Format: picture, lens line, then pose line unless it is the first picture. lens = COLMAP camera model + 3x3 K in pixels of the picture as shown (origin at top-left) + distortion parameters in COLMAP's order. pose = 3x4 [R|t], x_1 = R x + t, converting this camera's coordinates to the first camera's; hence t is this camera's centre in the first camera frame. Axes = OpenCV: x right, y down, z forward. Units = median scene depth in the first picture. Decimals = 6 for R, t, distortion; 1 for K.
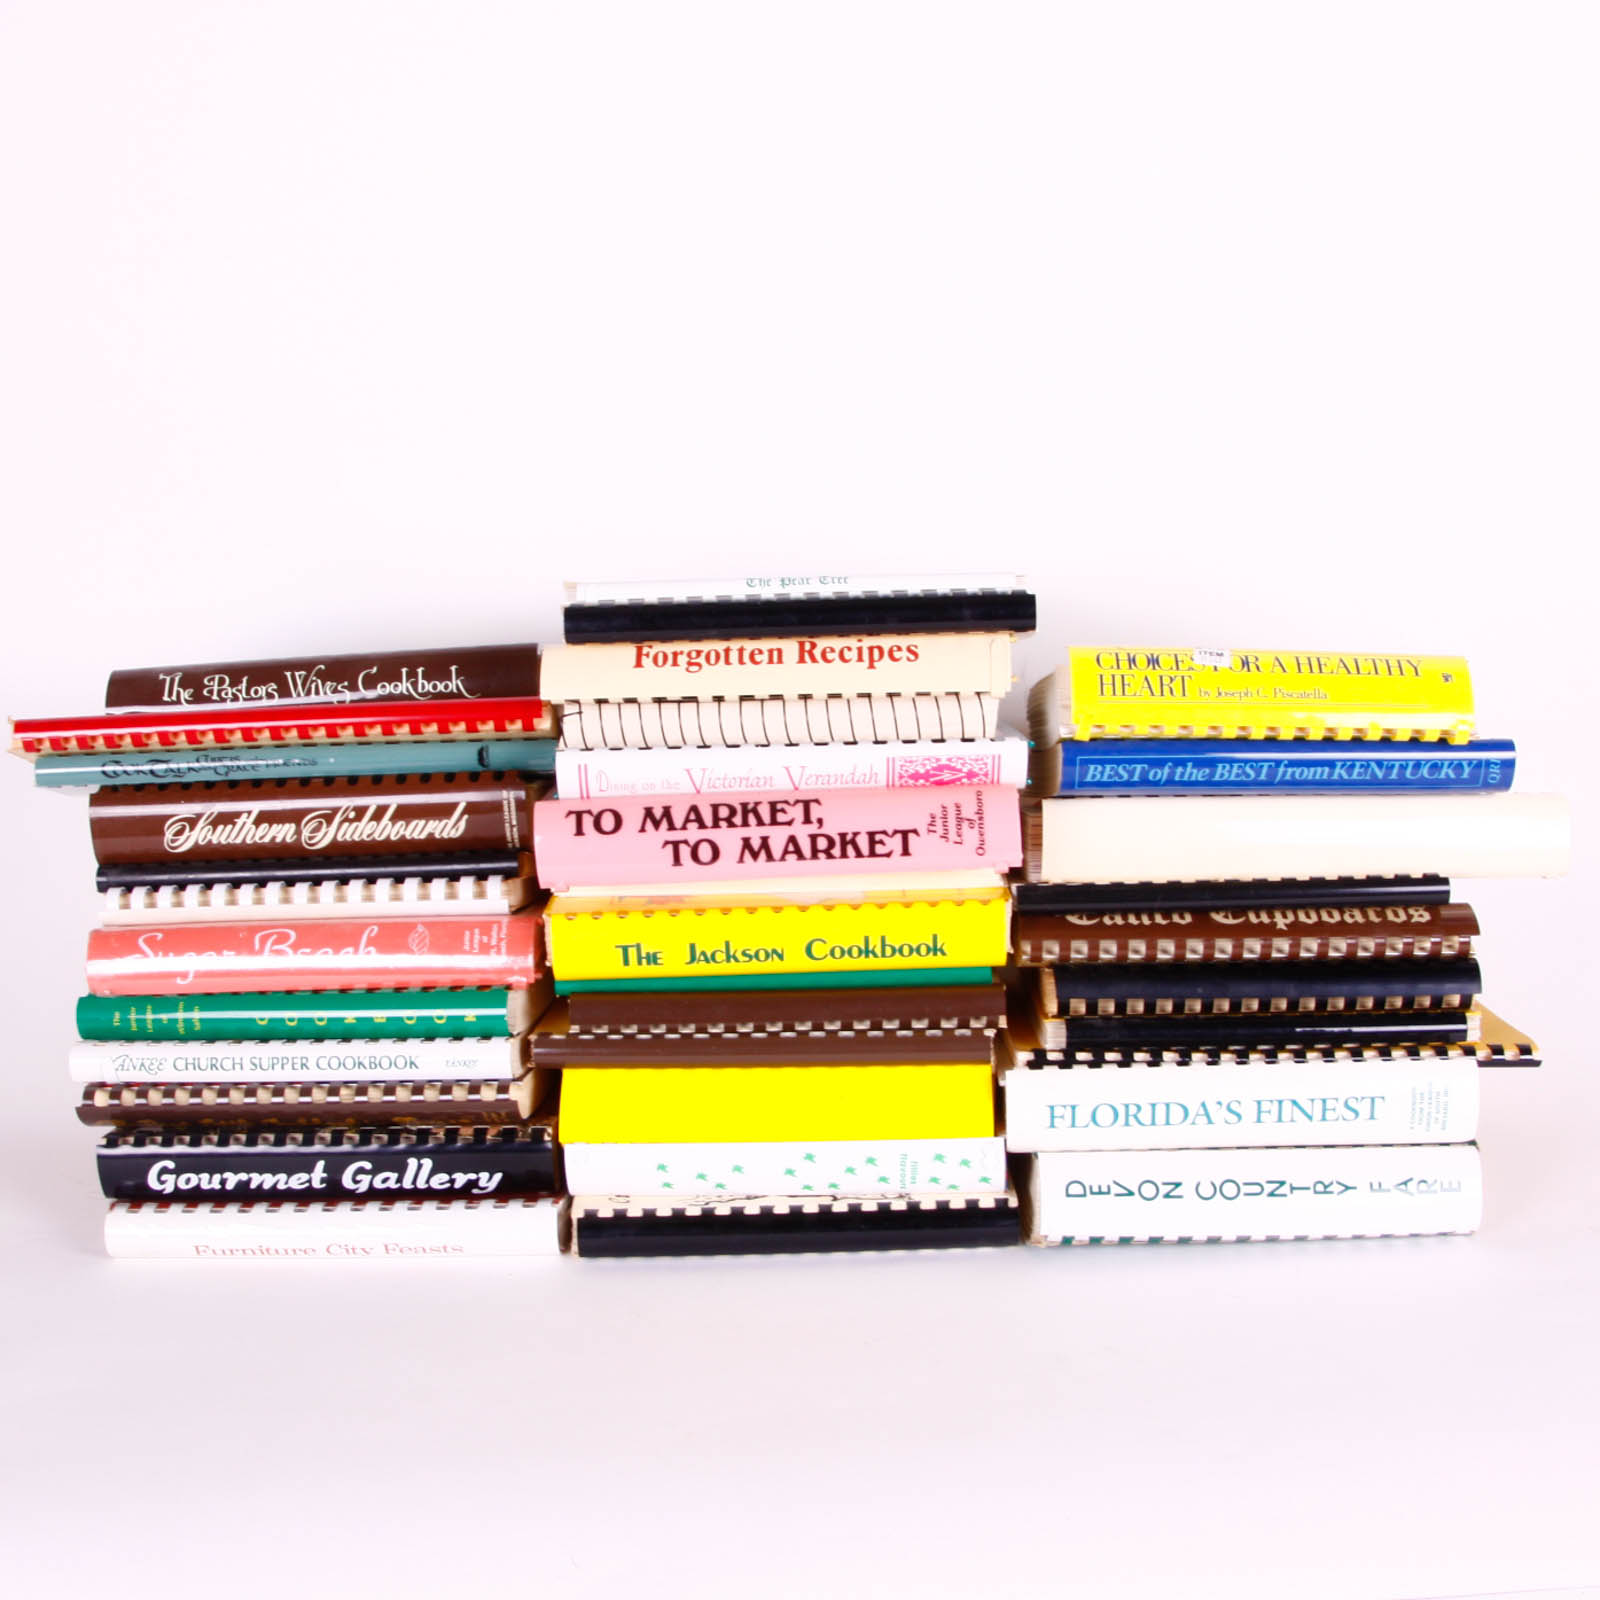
lens RADIAL K [[2215.7, 0, 758.1], [0, 2215.7, 834.7], [0, 0, 1]] dist [-0.153101, 0.045297]
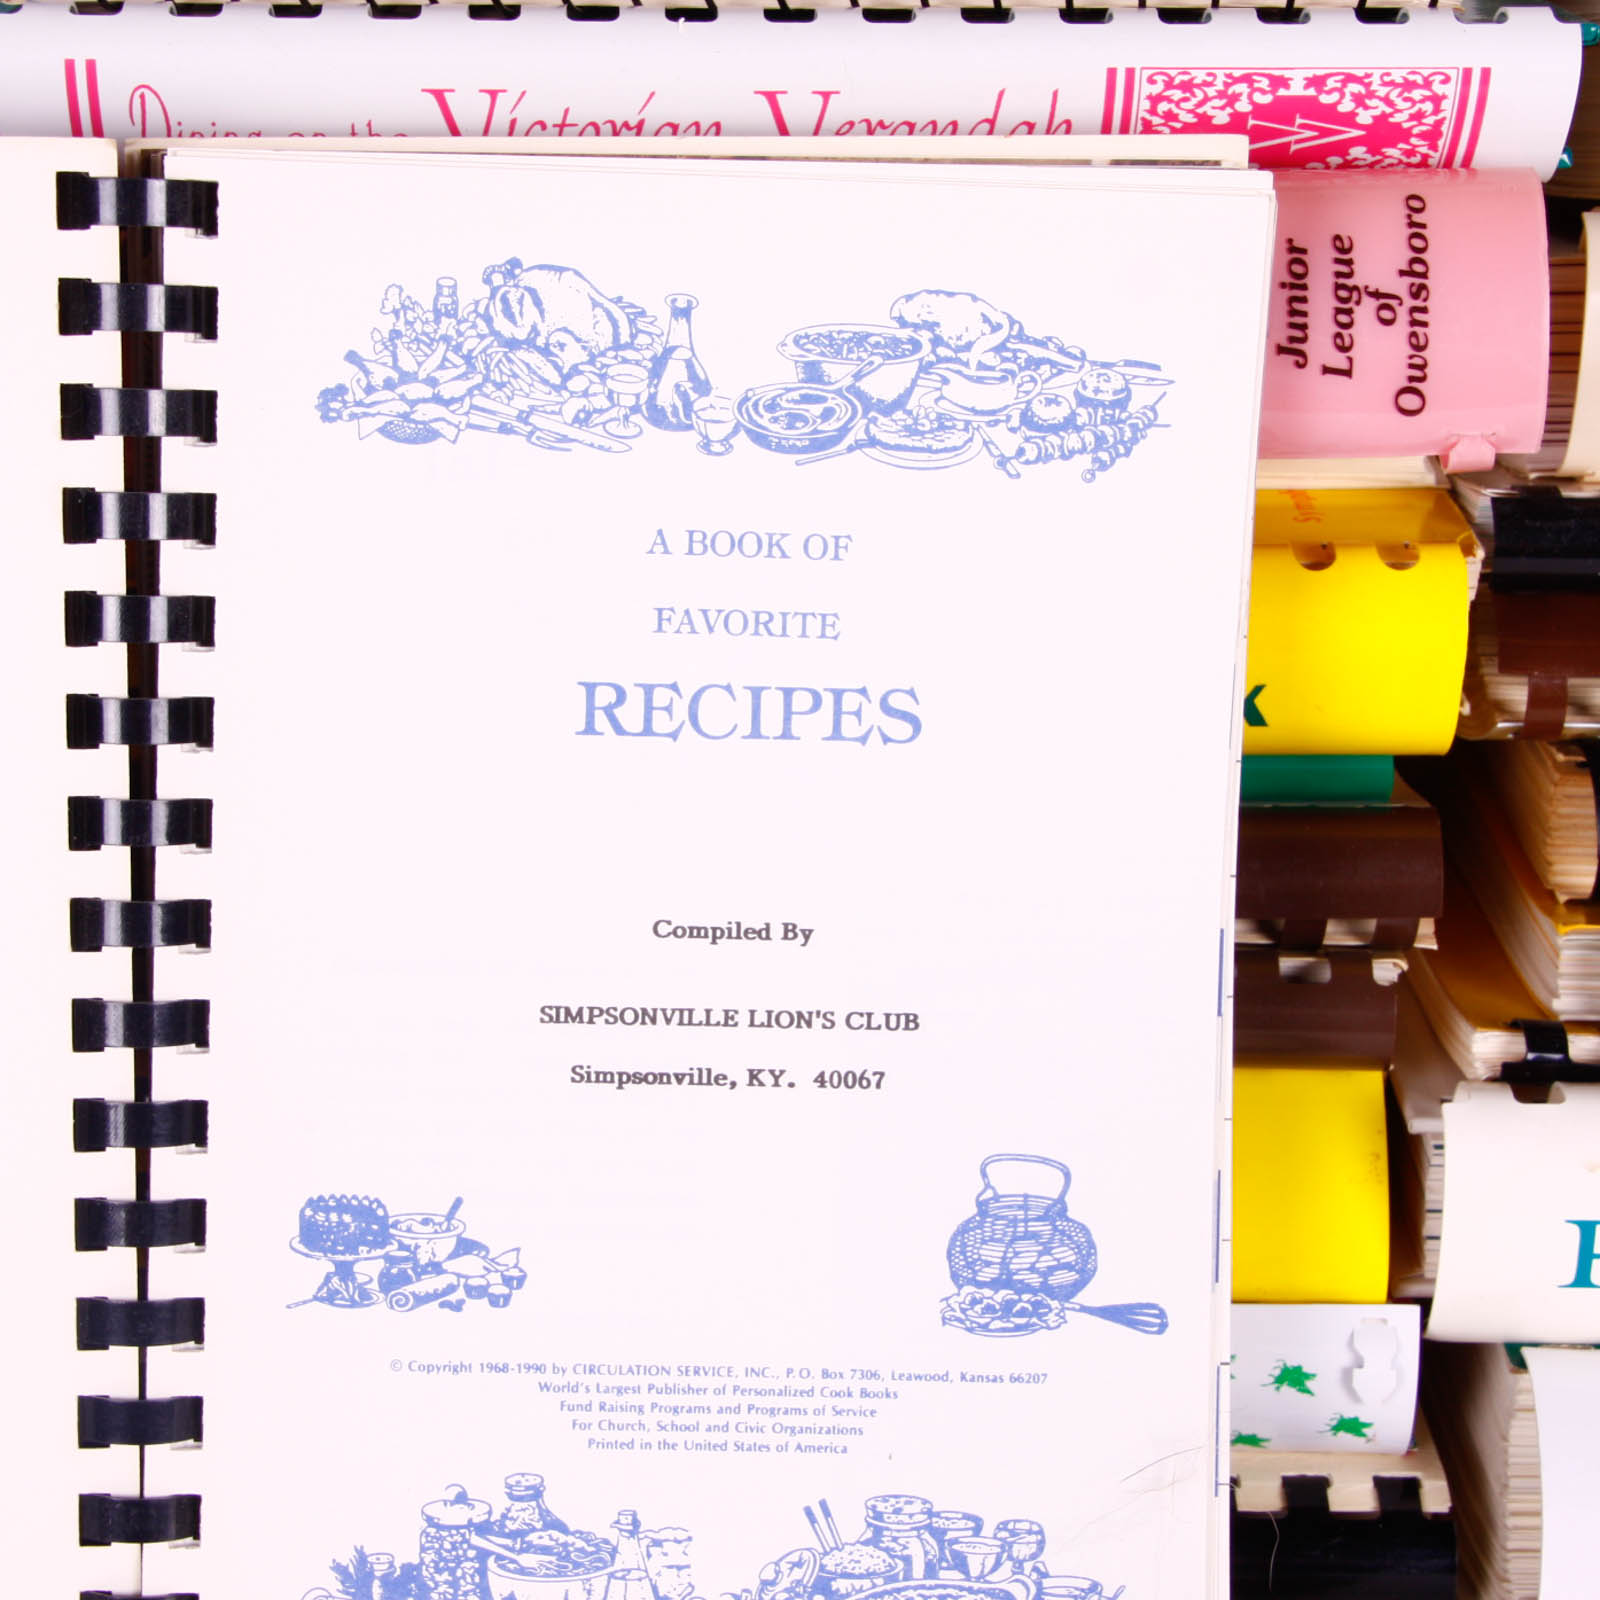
lens RADIAL K [[3640.8, 0, 747.3], [0, 3640.8, 808.5], [0, 0, 1]] dist [0.059051, 0.168115]
pose [[0.998896, 0.022260, 0.041375, -0.008283], [-0.030188, 0.978888, 0.202154, -0.035059], [-0.036002, -0.203180, 0.978479, 0.495995]]
